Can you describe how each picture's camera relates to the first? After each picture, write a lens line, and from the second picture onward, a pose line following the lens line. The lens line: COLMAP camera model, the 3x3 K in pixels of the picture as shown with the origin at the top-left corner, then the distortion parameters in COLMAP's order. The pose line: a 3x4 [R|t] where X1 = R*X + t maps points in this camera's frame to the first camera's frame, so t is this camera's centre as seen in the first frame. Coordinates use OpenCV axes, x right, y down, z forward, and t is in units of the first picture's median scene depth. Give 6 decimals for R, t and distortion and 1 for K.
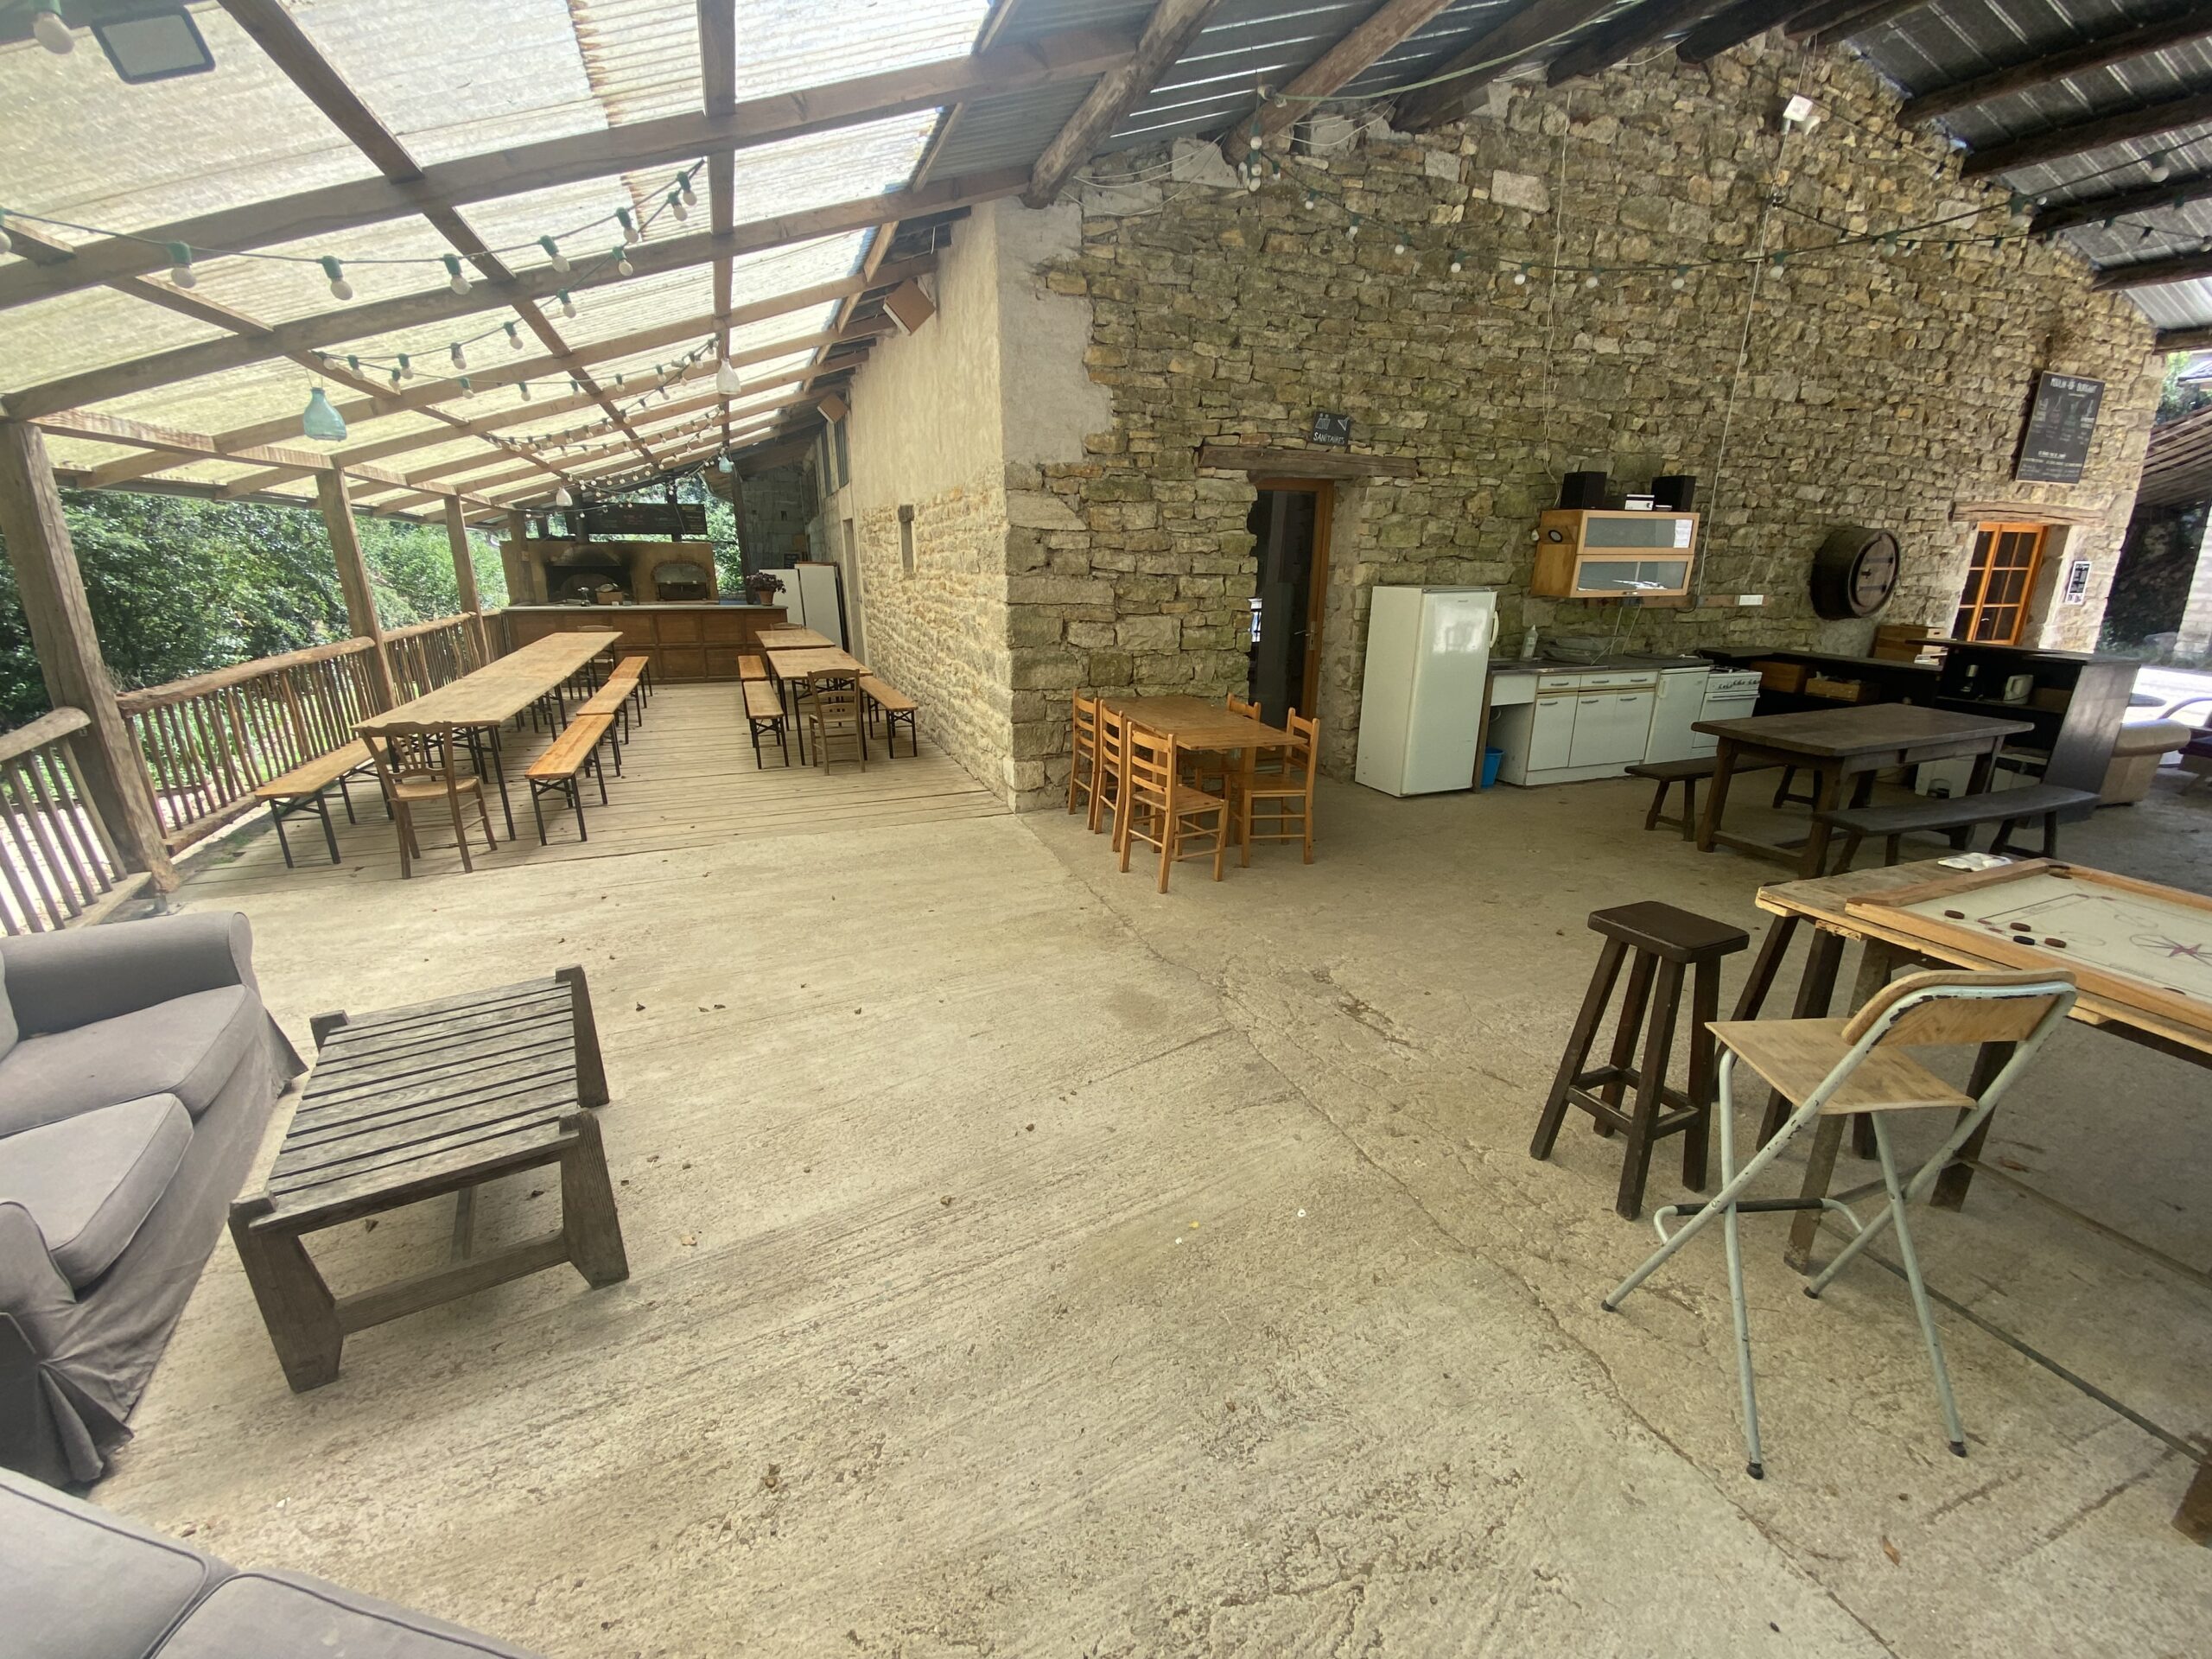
lens RADIAL K [[901.4, 0, 1102.3], [0, 901.4, 836.3], [0, 0, 1]] dist [0.002276, -0.000991]
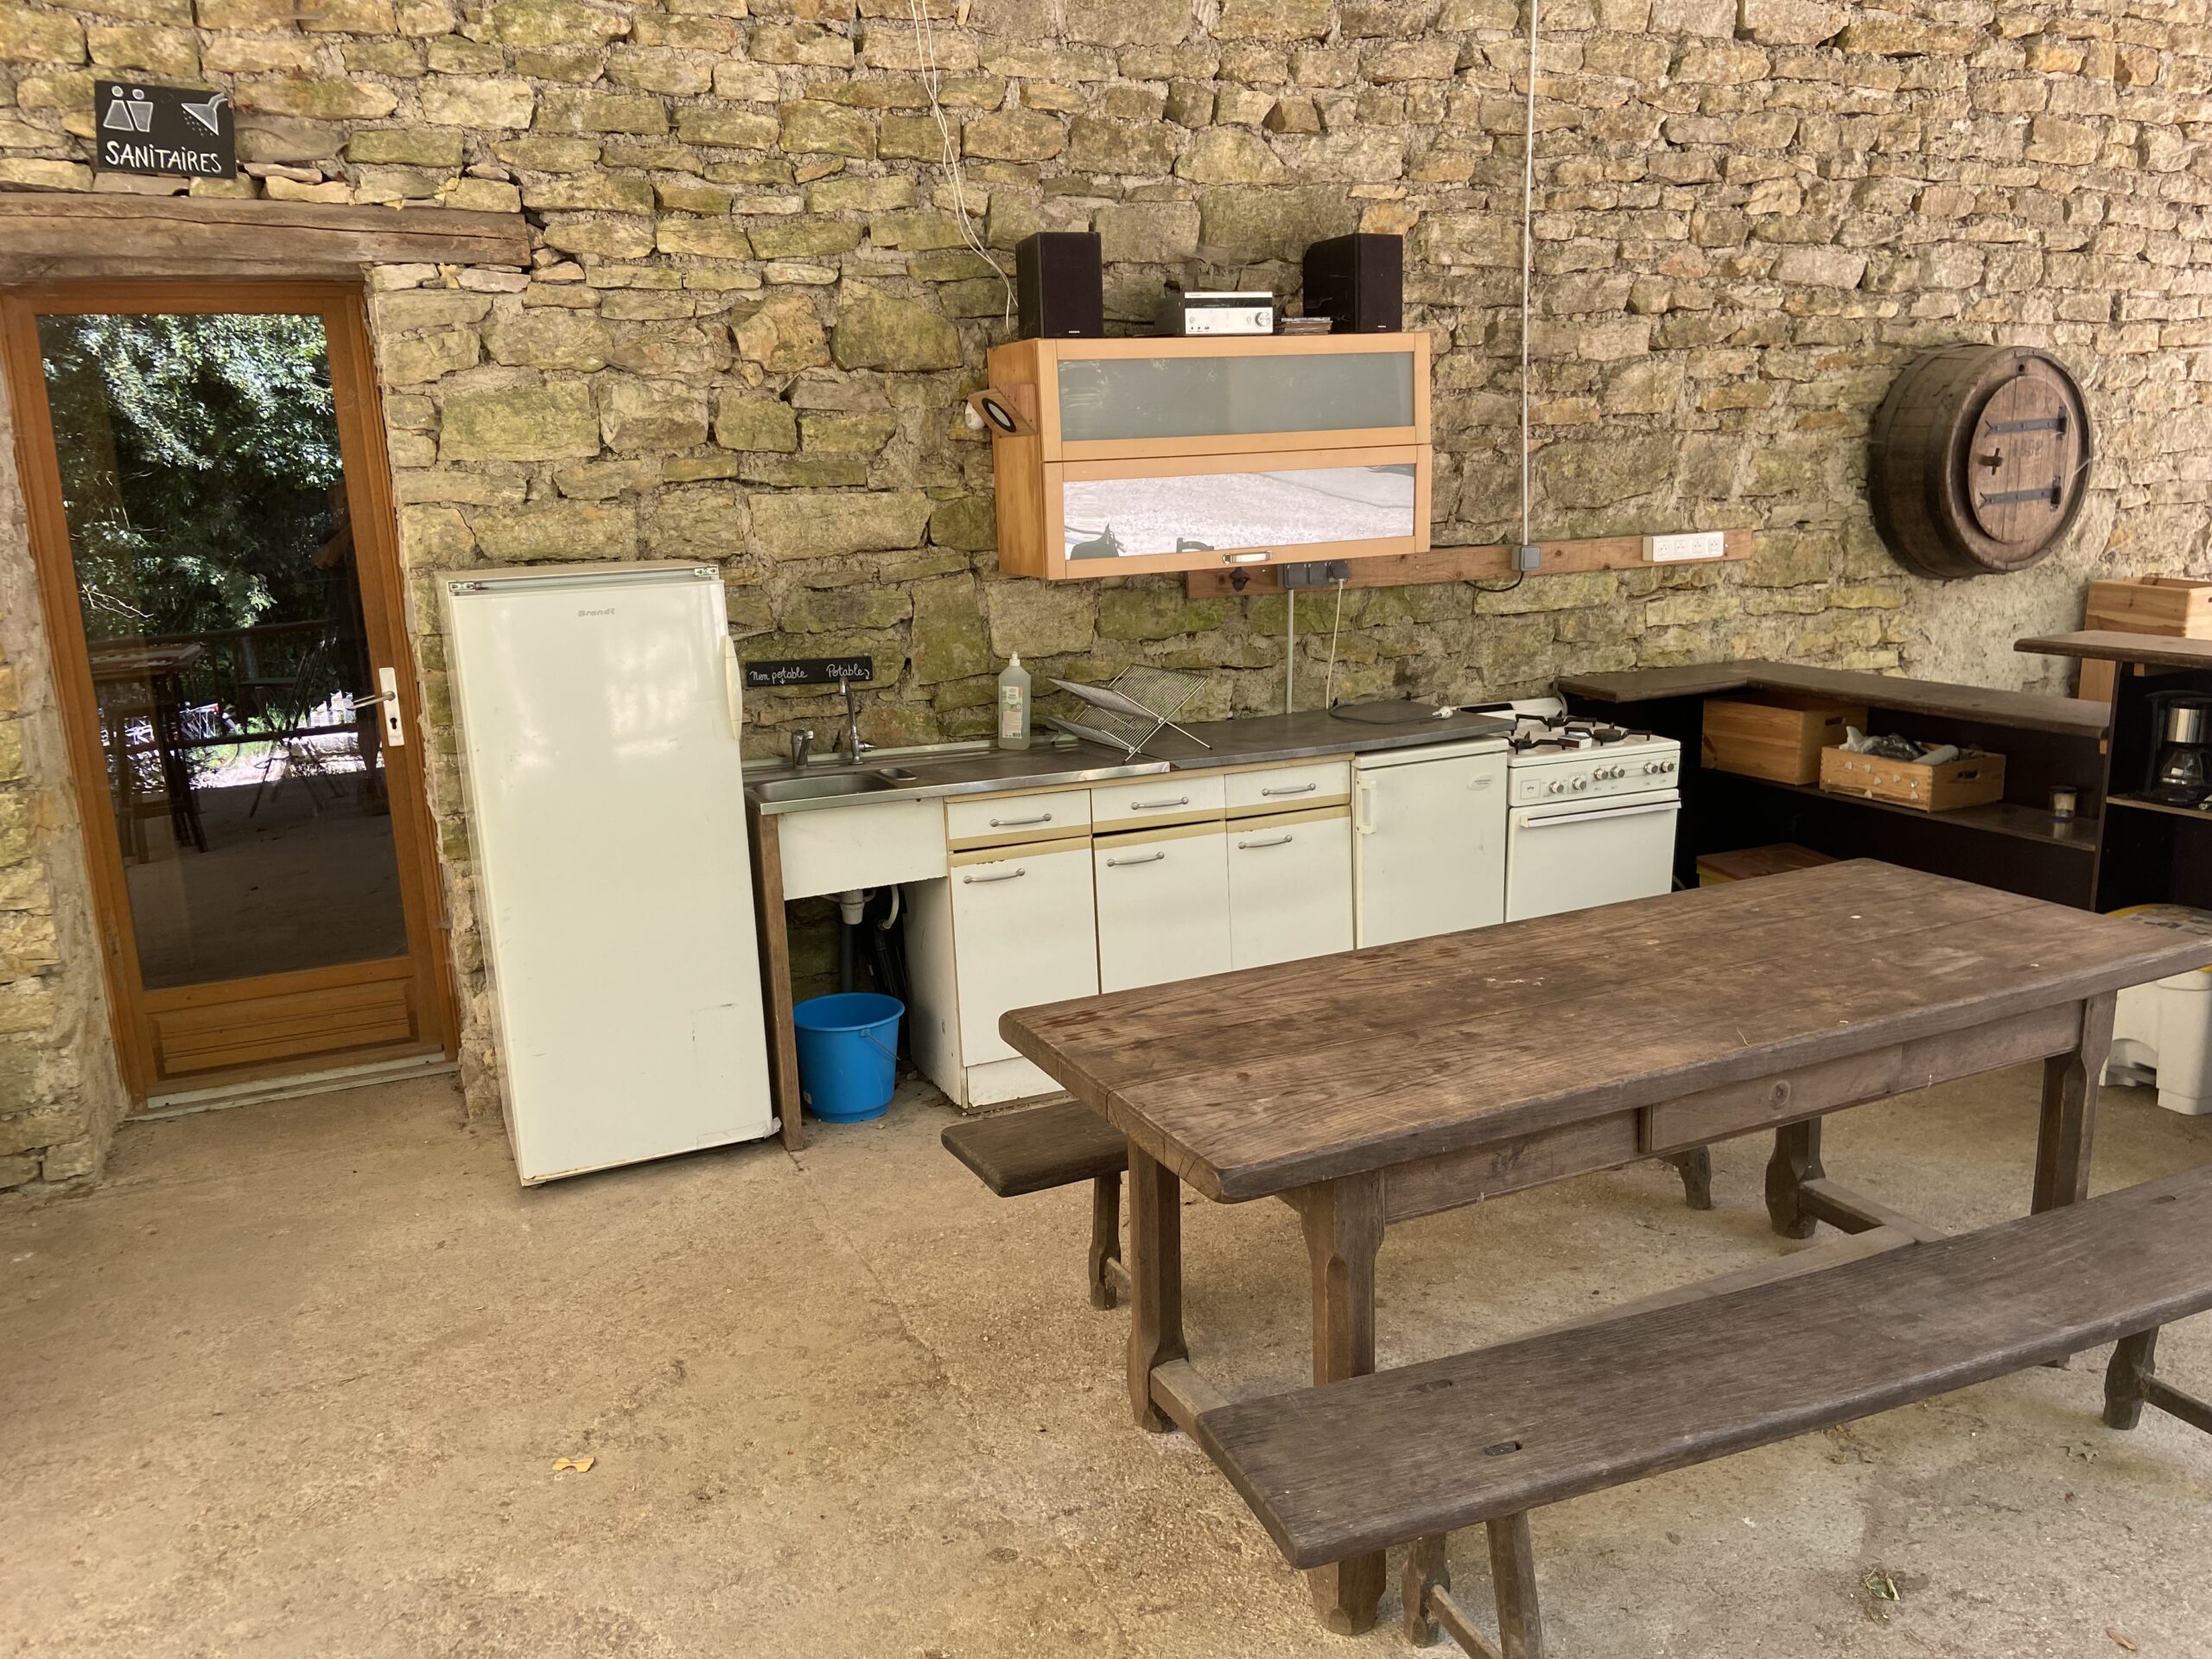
lens RADIAL K [[1673.5, 0, 1093.0], [0, 1673.5, 836.3], [0, 0, 1]] dist [0.084735, -0.074891]
pose [[0.998581, -0.050178, 0.017823, 0.467119], [0.051519, 0.995040, -0.085094, -0.094343], [-0.013465, 0.085891, 0.996214, 0.307588]]
